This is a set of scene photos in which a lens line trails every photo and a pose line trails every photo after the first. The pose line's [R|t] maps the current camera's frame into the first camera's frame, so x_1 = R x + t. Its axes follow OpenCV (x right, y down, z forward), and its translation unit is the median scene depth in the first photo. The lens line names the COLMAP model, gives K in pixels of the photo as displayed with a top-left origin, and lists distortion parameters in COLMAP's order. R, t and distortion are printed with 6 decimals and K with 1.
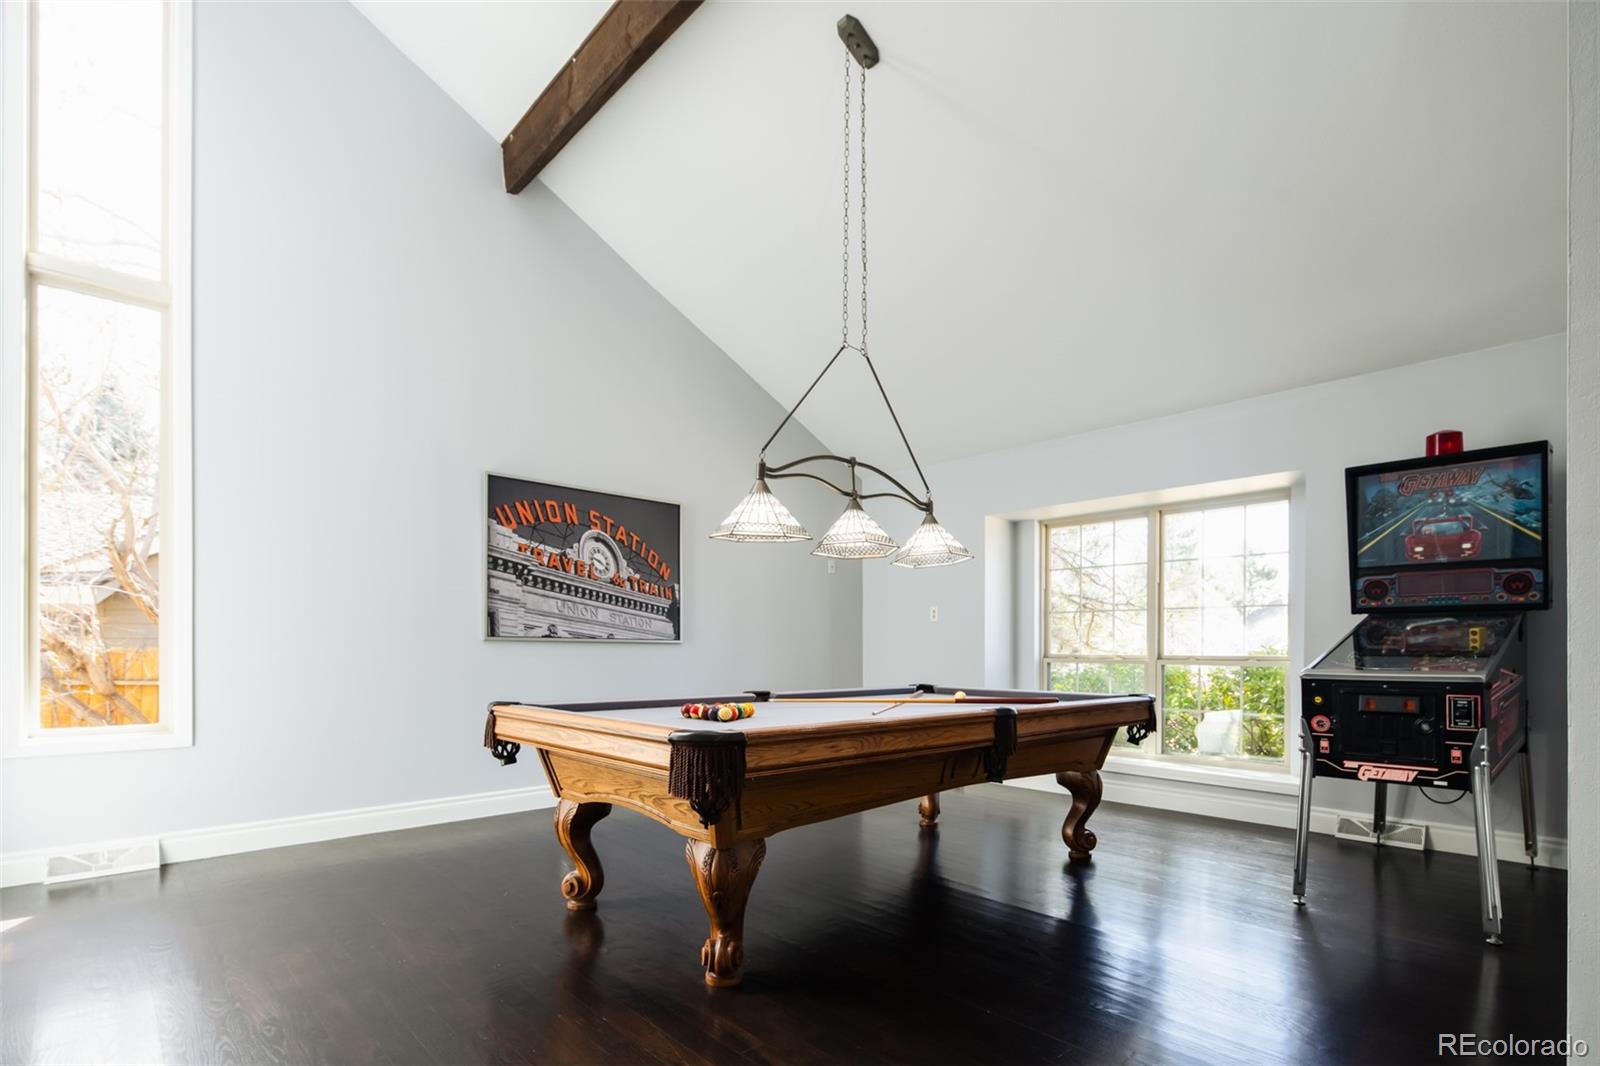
lens RADIAL K [[787.0, 0, 799.5], [0, 787.0, 648.3], [0, 0, 1]] dist [-0.000724, -0.000352]
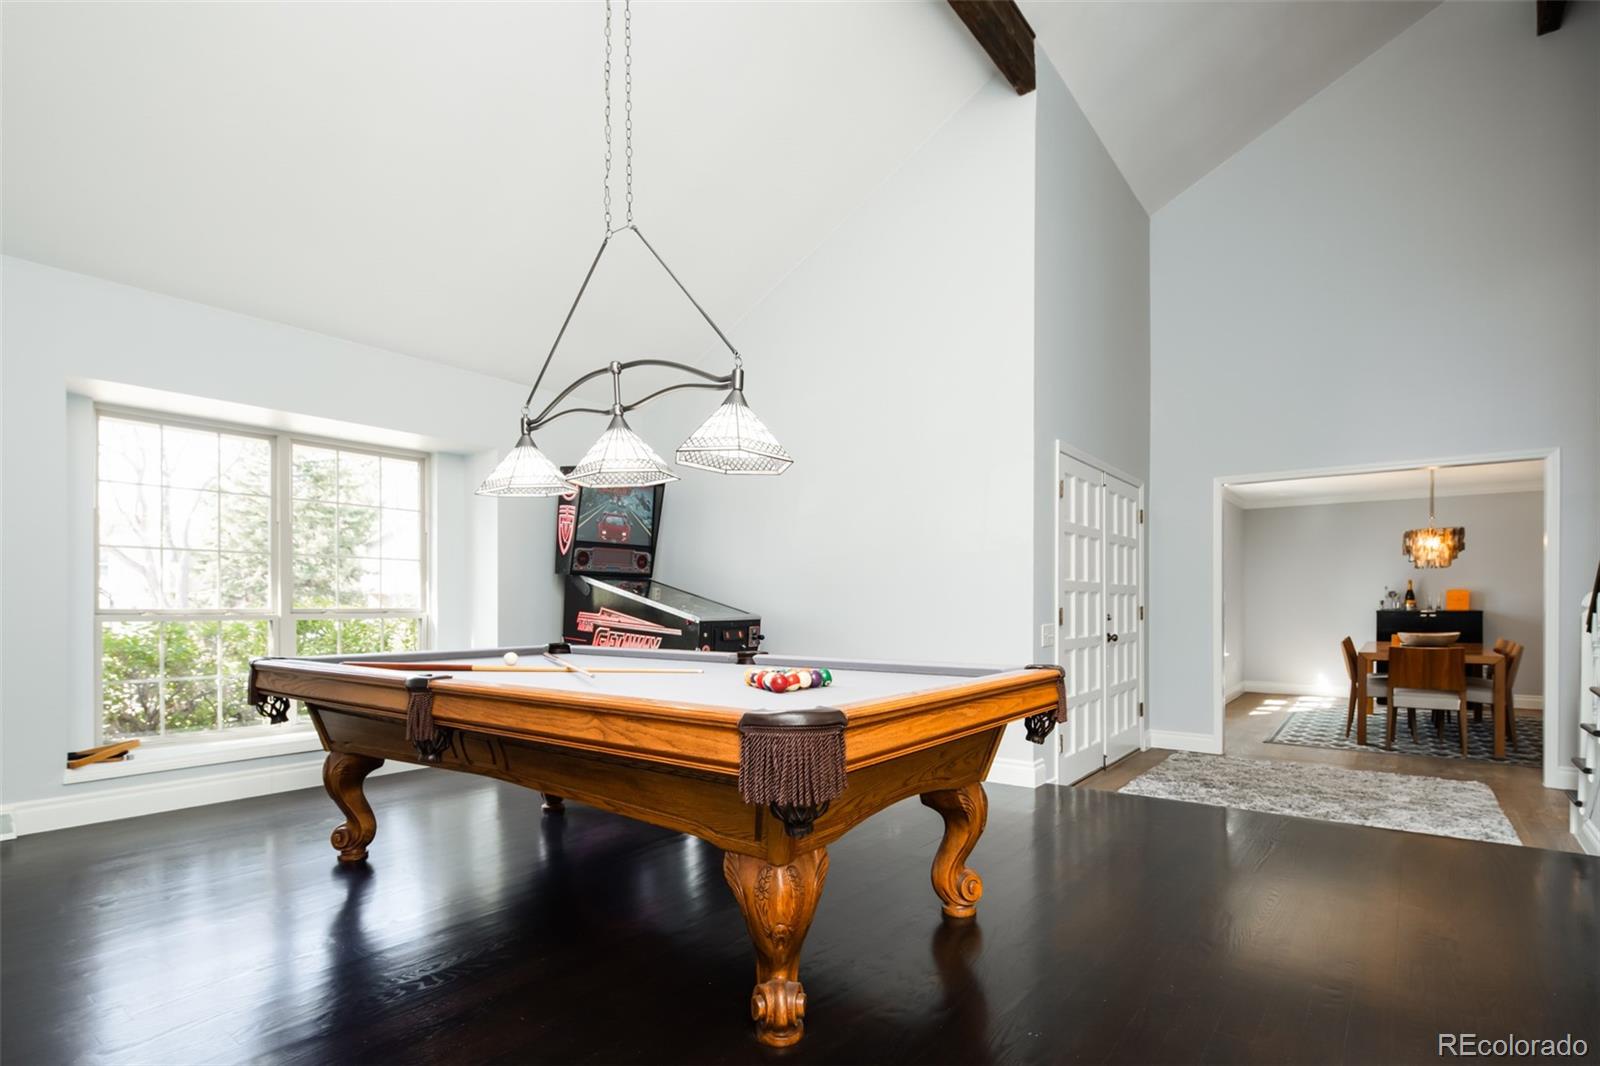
lens RADIAL K [[785.1, 0, 804.5], [0, 785.1, 582.4], [0, 0, 1]] dist [0.001406, 0.000155]
pose [[-0.178260, 0.027346, 0.983603, -0.530350], [0.000664, 0.999617, -0.027671, 0.004709], [-0.983983, -0.004279, -0.178209, 0.682413]]
